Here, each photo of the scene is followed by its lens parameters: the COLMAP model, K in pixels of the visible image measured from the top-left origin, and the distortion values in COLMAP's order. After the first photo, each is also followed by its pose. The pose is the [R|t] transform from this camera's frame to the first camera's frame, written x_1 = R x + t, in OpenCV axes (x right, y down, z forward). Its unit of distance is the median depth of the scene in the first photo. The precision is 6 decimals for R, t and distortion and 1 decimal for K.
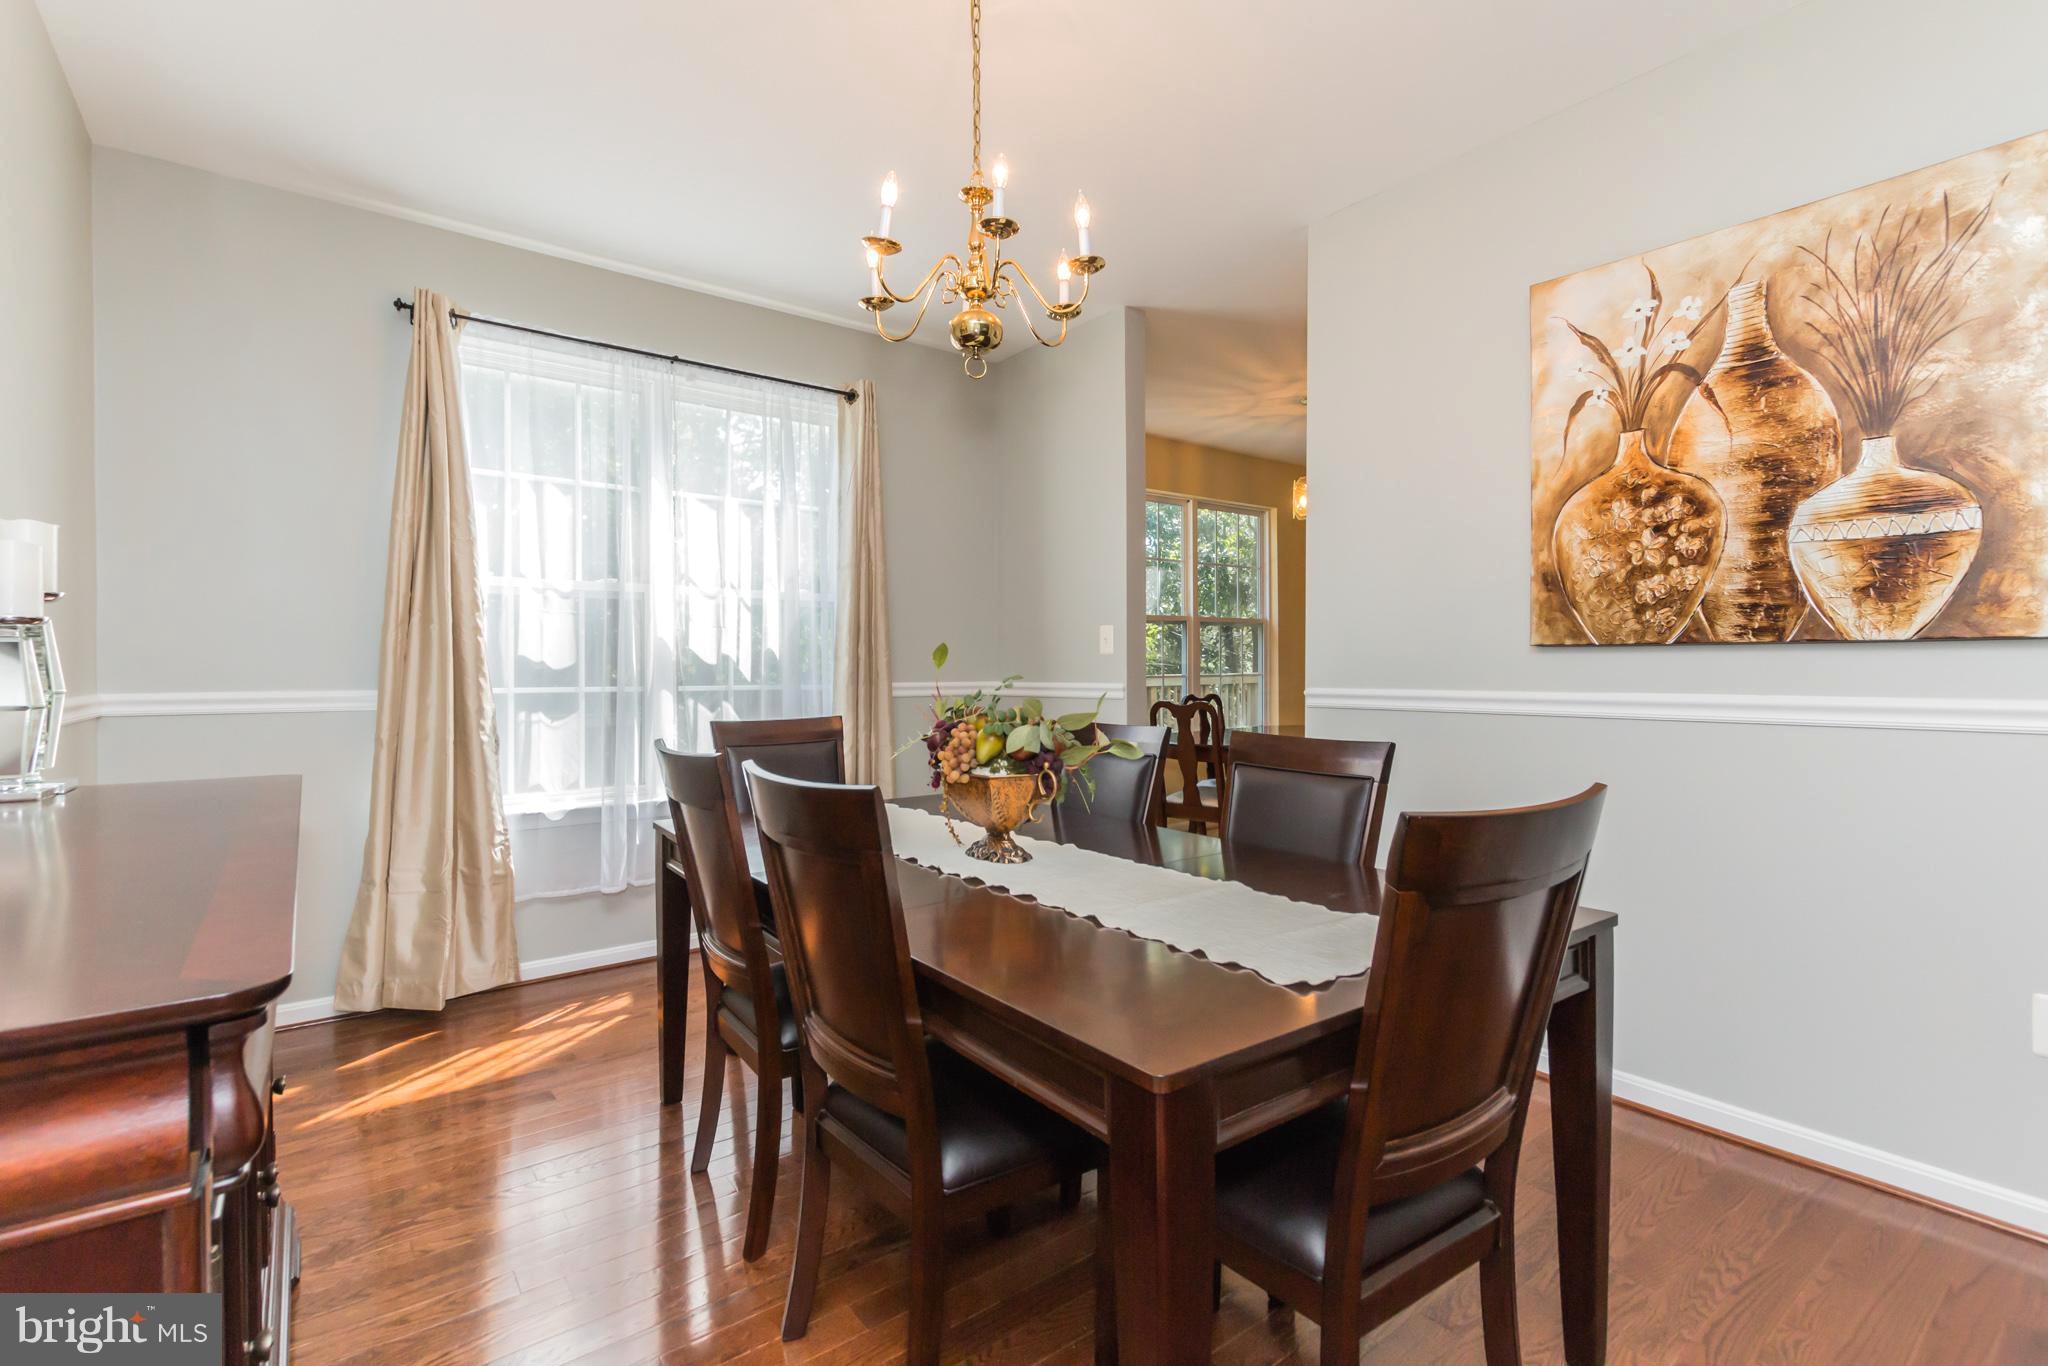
lens RADIAL K [[1018.2, 0, 1063.6], [0, 1018.2, 668.7], [0, 0, 1]] dist [-0.002574, -0.000401]
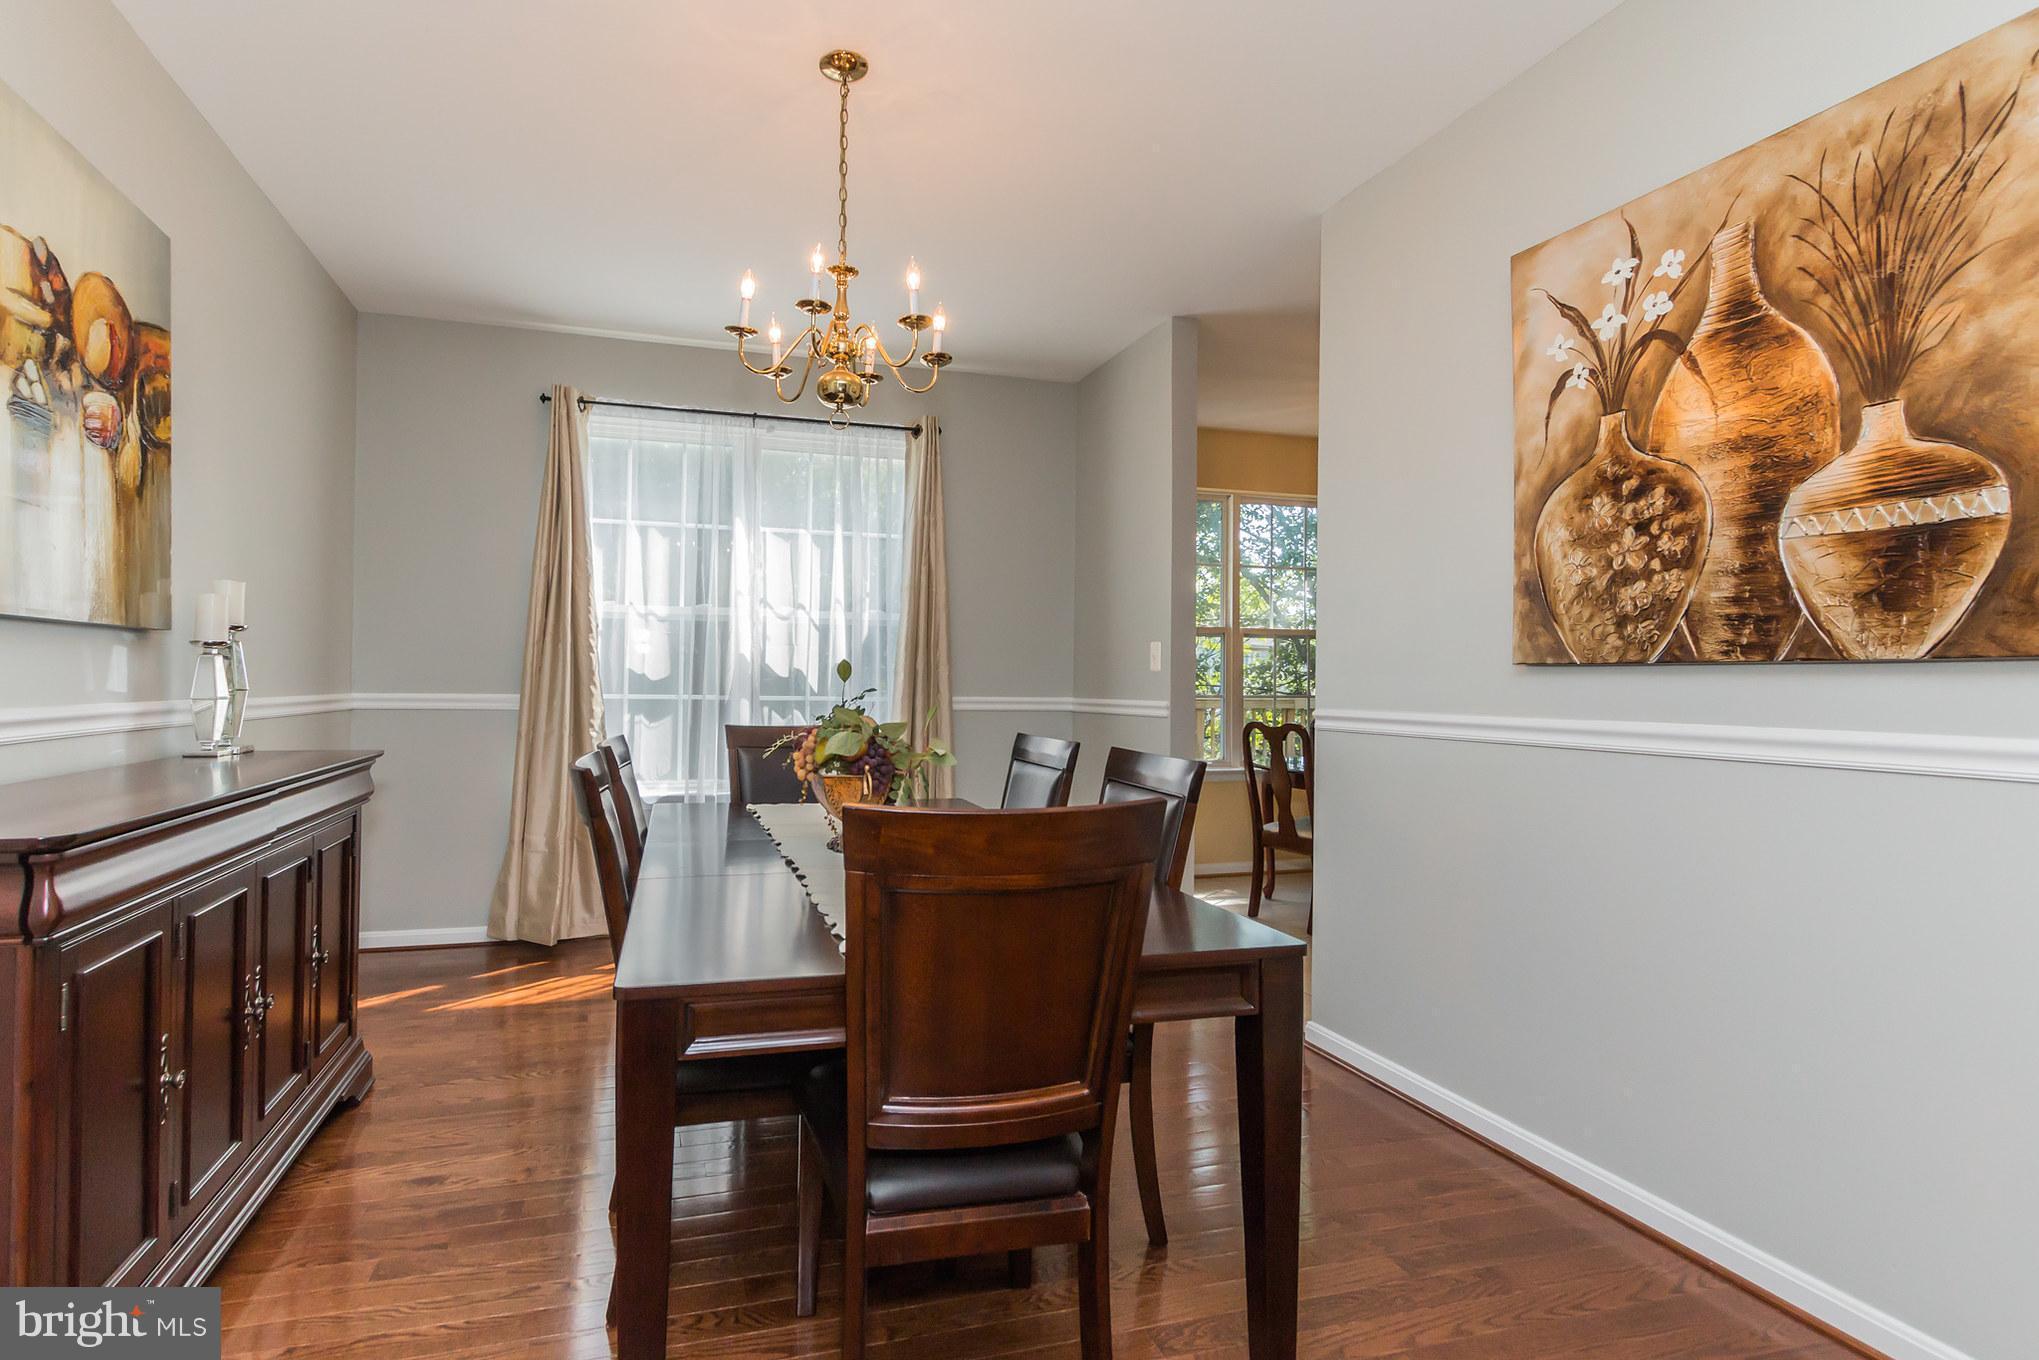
lens RADIAL K [[1128.4, 0, 1017.6], [0, 1128.4, 655.5], [0, 0, 1]] dist [-0.002914, -0.000146]
pose [[0.912742, 0.001887, -0.408532, 0.500704], [-0.012801, 0.999630, -0.023984, -0.001742], [0.408336, 0.027121, 0.912429, -0.061445]]
